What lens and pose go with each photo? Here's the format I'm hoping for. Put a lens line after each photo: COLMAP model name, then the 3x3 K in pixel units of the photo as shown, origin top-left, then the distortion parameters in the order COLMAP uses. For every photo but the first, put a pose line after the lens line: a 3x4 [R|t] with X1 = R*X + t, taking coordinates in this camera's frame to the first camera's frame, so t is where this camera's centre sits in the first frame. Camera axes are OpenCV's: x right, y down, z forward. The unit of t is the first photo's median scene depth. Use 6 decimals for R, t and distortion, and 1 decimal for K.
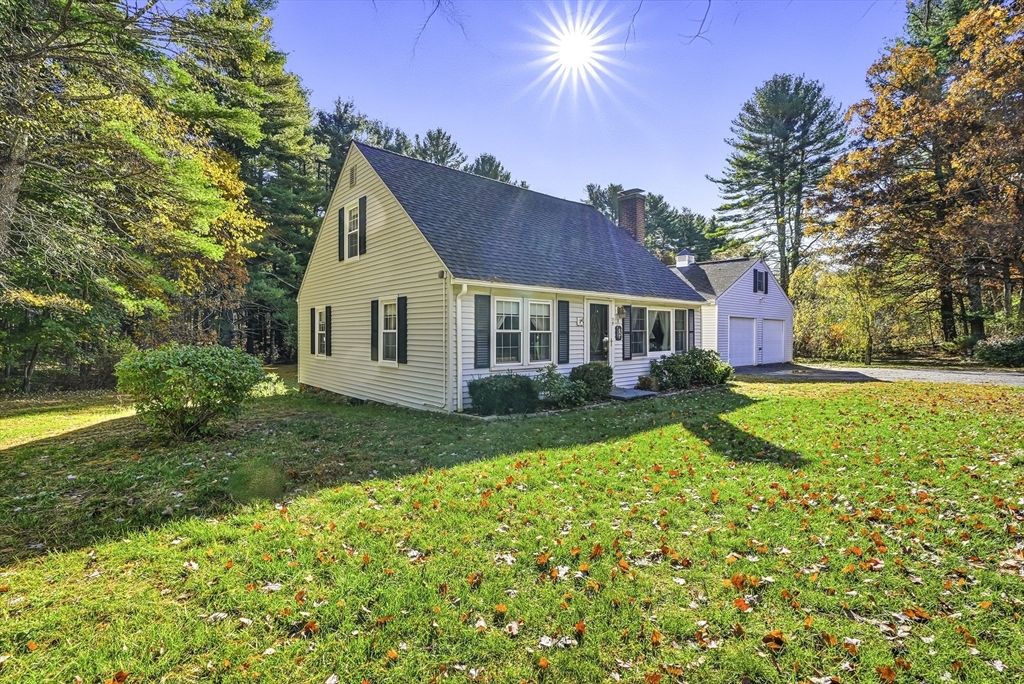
lens RADIAL K [[492.2, 0, 512.0], [0, 492.2, 342.0], [0, 0, 1]] dist [-0.078230, 0.033178]
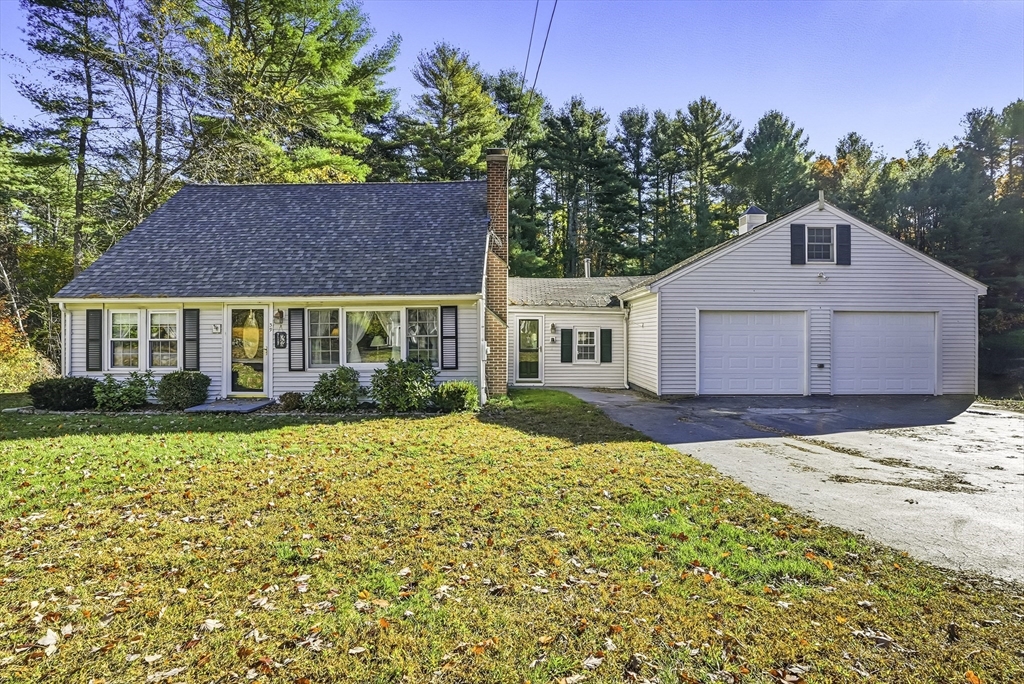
lens RADIAL K [[492.2, 0, 512.0], [0, 492.2, 342.0], [0, 0, 1]] dist [-0.078230, 0.033178]
pose [[0.754062, 0.019665, -0.656509, 1.096686], [-0.007519, 0.999745, 0.021310, -0.036551], [0.656760, -0.011133, 0.754017, 0.606263]]
